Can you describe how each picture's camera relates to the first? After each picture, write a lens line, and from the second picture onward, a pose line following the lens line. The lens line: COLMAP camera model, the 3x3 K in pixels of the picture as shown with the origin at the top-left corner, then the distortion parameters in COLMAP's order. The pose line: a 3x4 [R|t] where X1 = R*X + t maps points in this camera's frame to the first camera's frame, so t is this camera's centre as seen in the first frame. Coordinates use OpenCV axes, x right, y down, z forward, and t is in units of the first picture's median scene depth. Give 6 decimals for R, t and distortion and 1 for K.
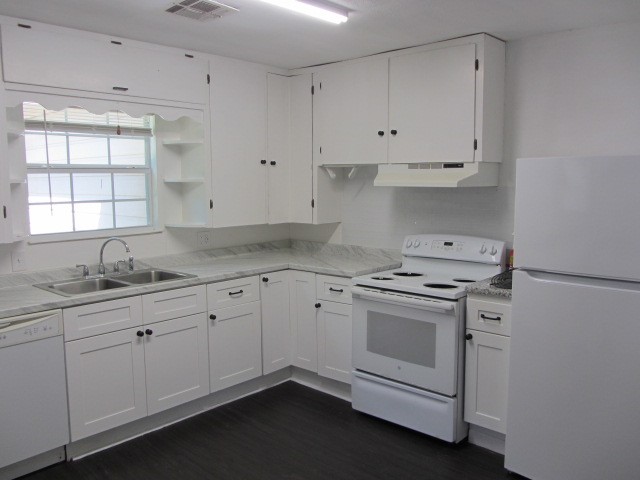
lens RADIAL K [[529.2, 0, 320.0], [0, 529.2, 240.0], [0, 0, 1]] dist [-0.029543, 0.001325]
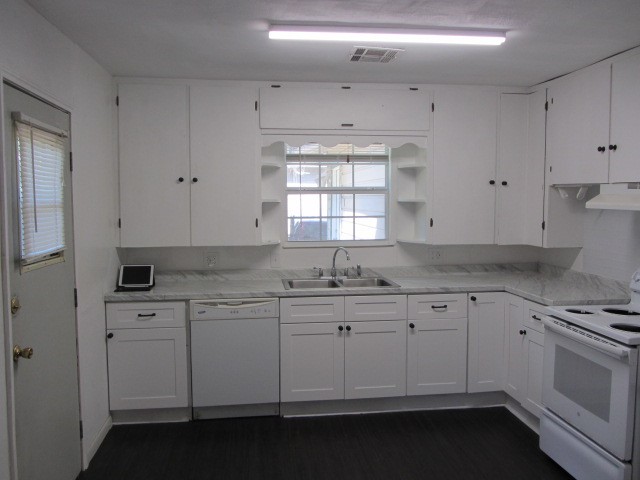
lens RADIAL K [[529.2, 0, 320.0], [0, 529.2, 240.0], [0, 0, 1]] dist [-0.029543, 0.001325]
pose [[0.765663, 0.053538, -0.641010, 0.315507], [-0.073627, 0.997275, -0.004651, -0.010628], [0.639014, 0.050757, 0.767519, 0.030938]]
